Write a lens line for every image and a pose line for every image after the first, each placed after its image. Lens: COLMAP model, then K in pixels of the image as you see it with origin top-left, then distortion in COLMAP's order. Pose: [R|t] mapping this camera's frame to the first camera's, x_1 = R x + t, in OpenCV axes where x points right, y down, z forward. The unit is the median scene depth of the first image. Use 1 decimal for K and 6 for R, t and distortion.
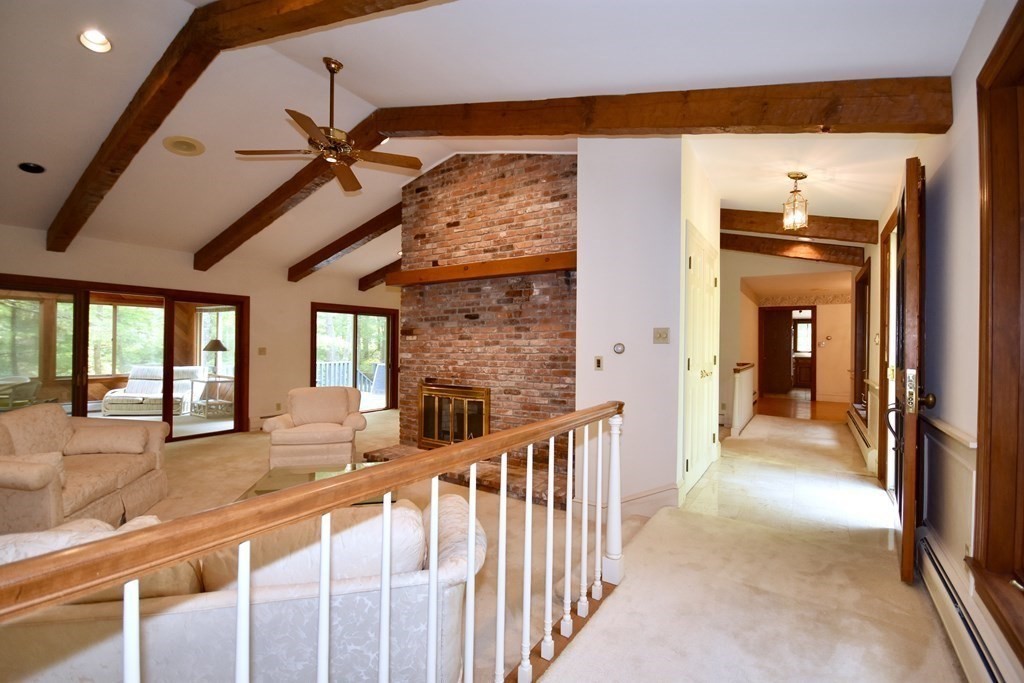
lens RADIAL K [[448.7, 0, 512.0], [0, 448.7, 341.5], [0, 0, 1]] dist [-0.000967, -0.000119]
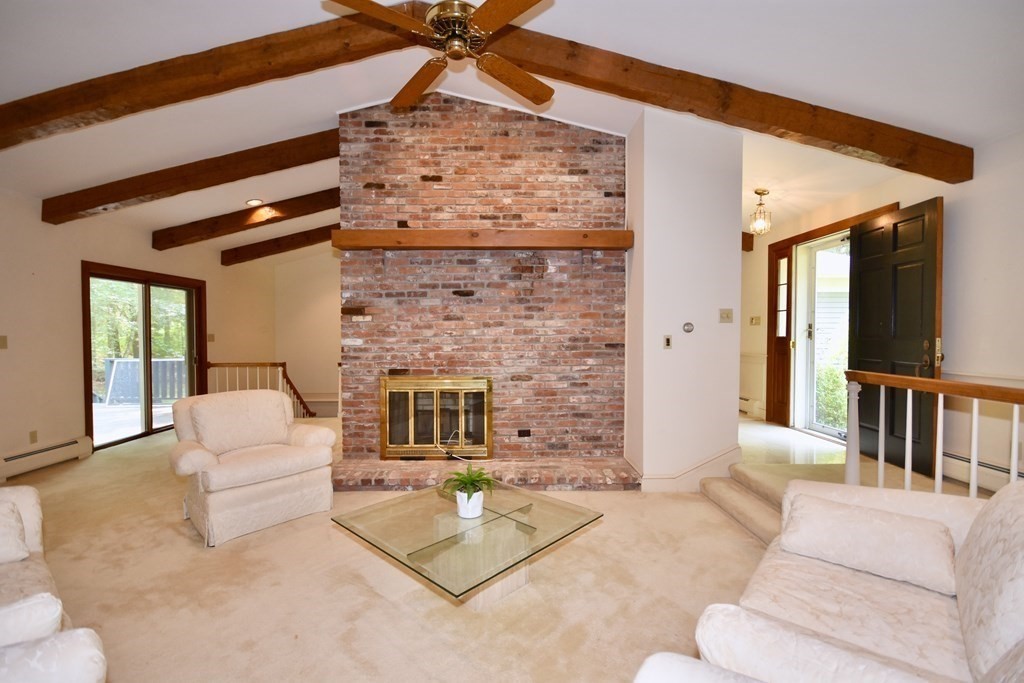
lens RADIAL K [[448.7, 0, 512.0], [0, 448.7, 341.5], [0, 0, 1]] dist [-0.000967, -0.000119]
pose [[0.819614, -0.022211, 0.572485, -0.514166], [0.004857, 0.999482, 0.031824, 0.009280], [-0.572895, -0.023303, 0.819297, 0.260306]]
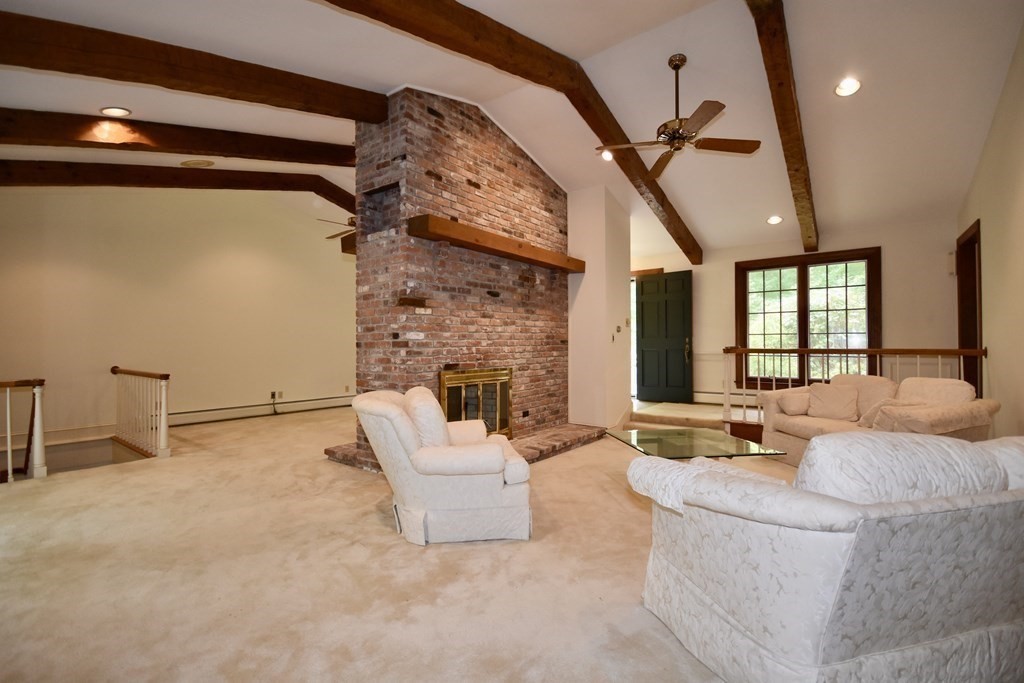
lens RADIAL K [[448.7, 0, 512.0], [0, 448.7, 341.5], [0, 0, 1]] dist [-0.000967, -0.000119]
pose [[0.064231, 0.000463, 0.997935, -1.055387], [-0.003587, 0.999994, -0.000233, 0.045740], [-0.997929, -0.003565, 0.064232, 0.924789]]
